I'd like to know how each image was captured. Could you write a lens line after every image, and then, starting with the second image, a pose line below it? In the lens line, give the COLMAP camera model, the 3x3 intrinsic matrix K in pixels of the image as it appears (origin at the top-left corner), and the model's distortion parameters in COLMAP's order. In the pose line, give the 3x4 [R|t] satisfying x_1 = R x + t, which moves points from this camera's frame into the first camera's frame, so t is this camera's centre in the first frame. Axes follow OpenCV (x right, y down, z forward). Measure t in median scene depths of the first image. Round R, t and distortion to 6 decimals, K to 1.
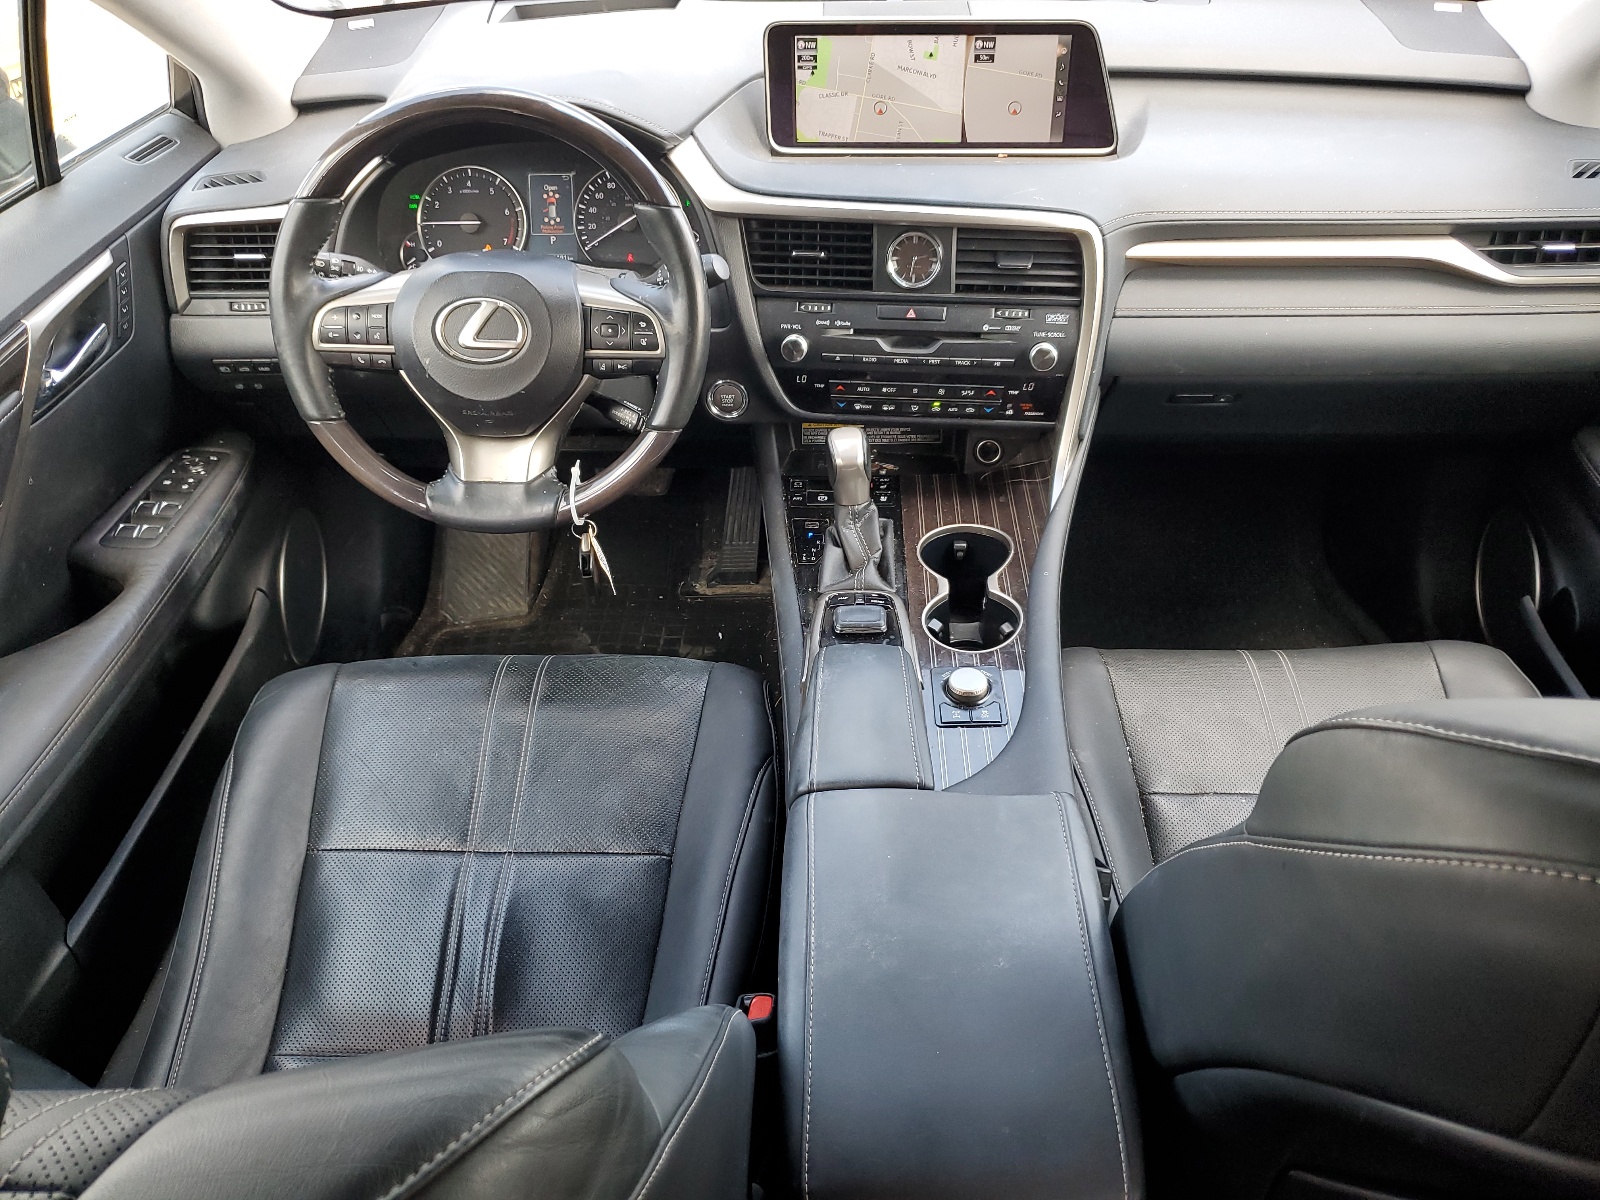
lens RADIAL K [[1333.6, 0, 802.6], [0, 1333.6, 600.3], [0, 0, 1]] dist [0.010512, -0.000274]
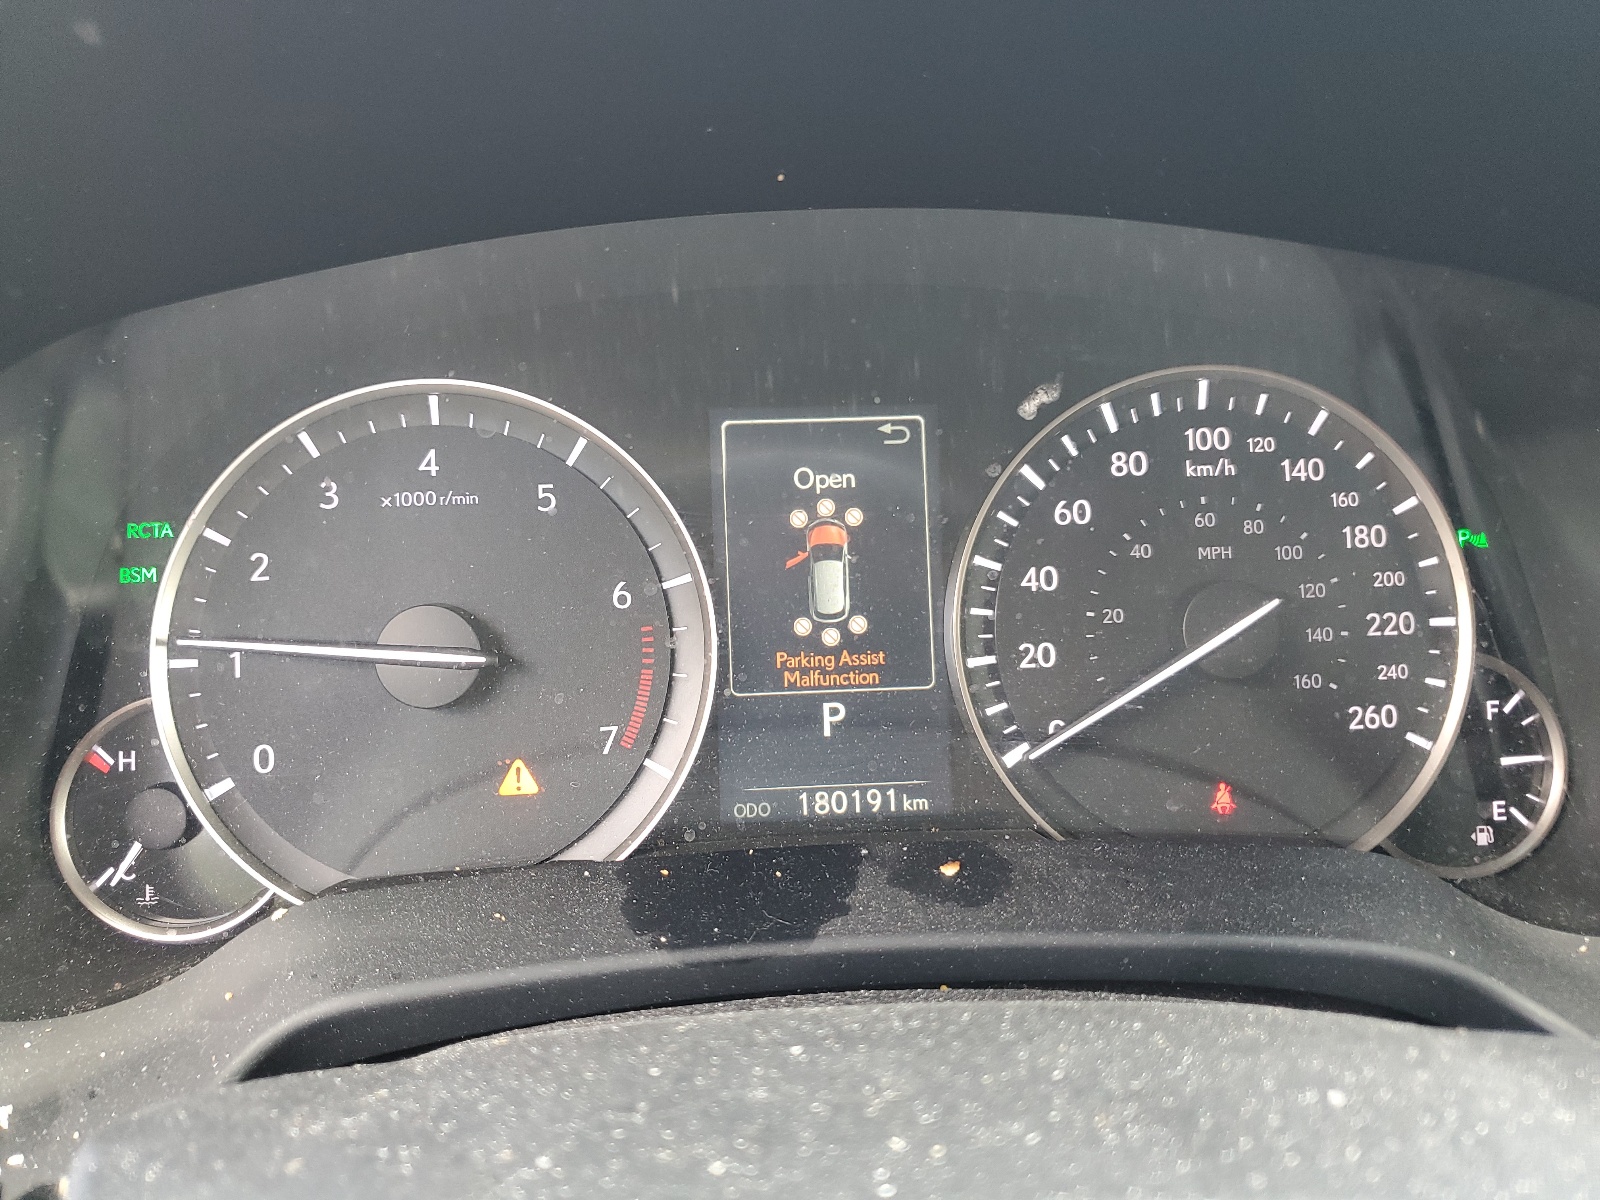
lens RADIAL K [[1333.6, 0, 798.1], [0, 1333.6, 597.3], [0, 0, 1]] dist [0.010512, -0.000274]
pose [[0.989963, -0.025487, 0.139006, -0.222513], [0.052871, 0.978969, -0.197038, -0.249418], [-0.131061, 0.202410, 0.970491, 0.799785]]
